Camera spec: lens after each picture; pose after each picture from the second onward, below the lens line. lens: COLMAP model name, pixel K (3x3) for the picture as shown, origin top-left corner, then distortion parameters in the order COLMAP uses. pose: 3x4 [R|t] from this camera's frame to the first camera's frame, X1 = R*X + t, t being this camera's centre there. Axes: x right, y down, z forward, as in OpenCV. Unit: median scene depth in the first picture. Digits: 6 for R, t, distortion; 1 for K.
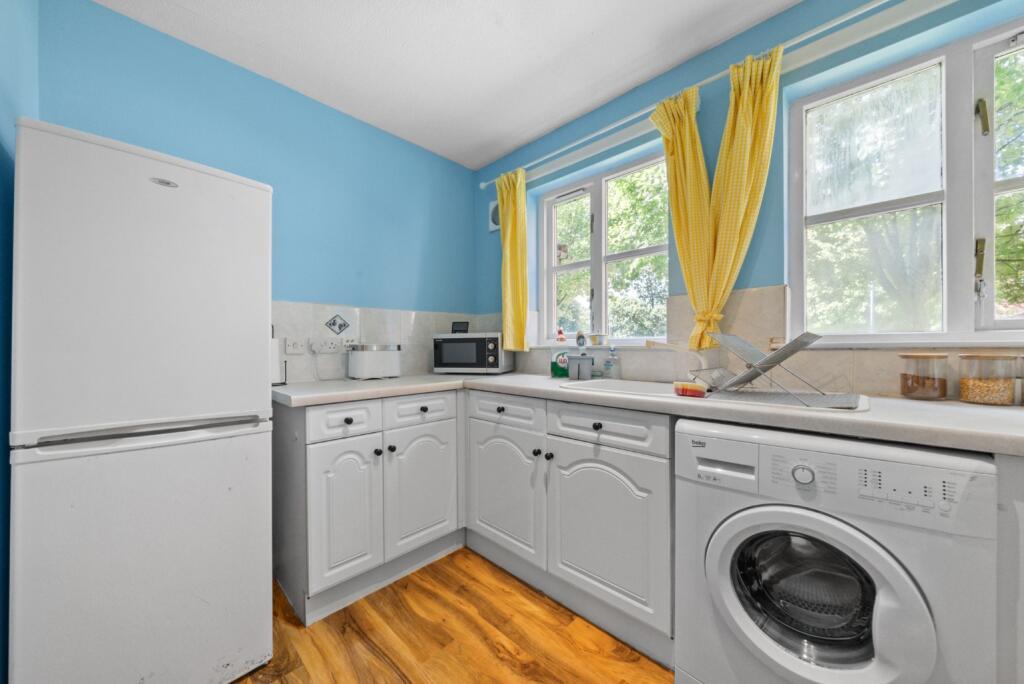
lens RADIAL K [[364.2, 0, 510.9], [0, 364.2, 346.2], [0, 0, 1]] dist [0.000706, 0.000000]
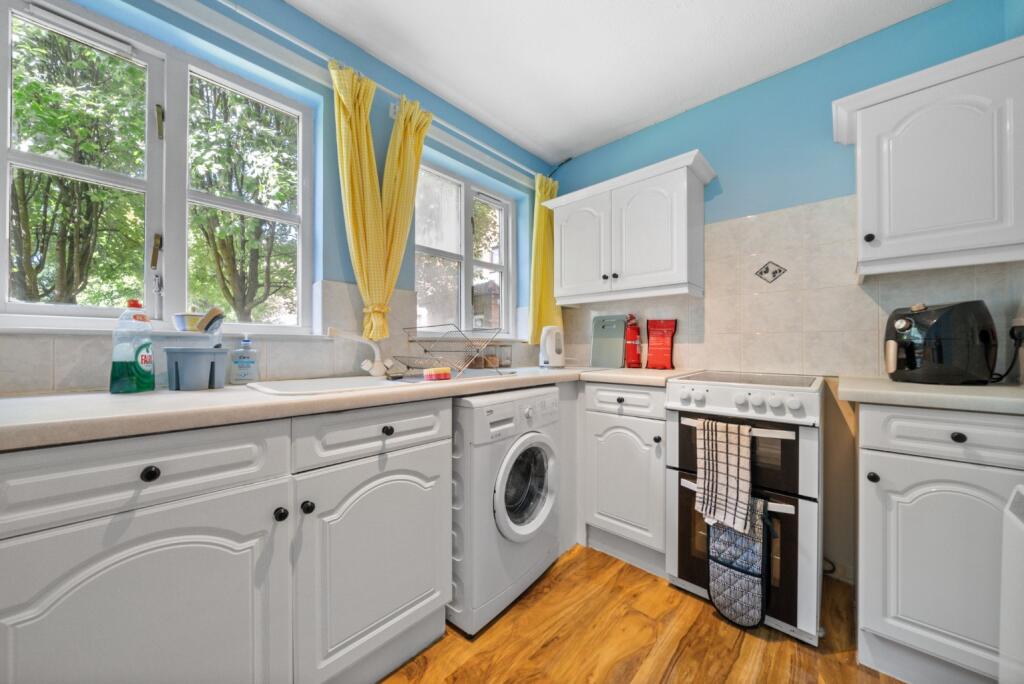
lens RADIAL K [[352.0, 0, 512.0], [0, 352.0, 342.0], [0, 0, 1]] dist [-0.001630, -0.000086]
pose [[-0.010885, 0.015593, 0.999819, -0.532428], [-0.002640, 0.999874, -0.015623, 0.031649], [-0.999937, -0.002809, -0.010842, 0.698906]]
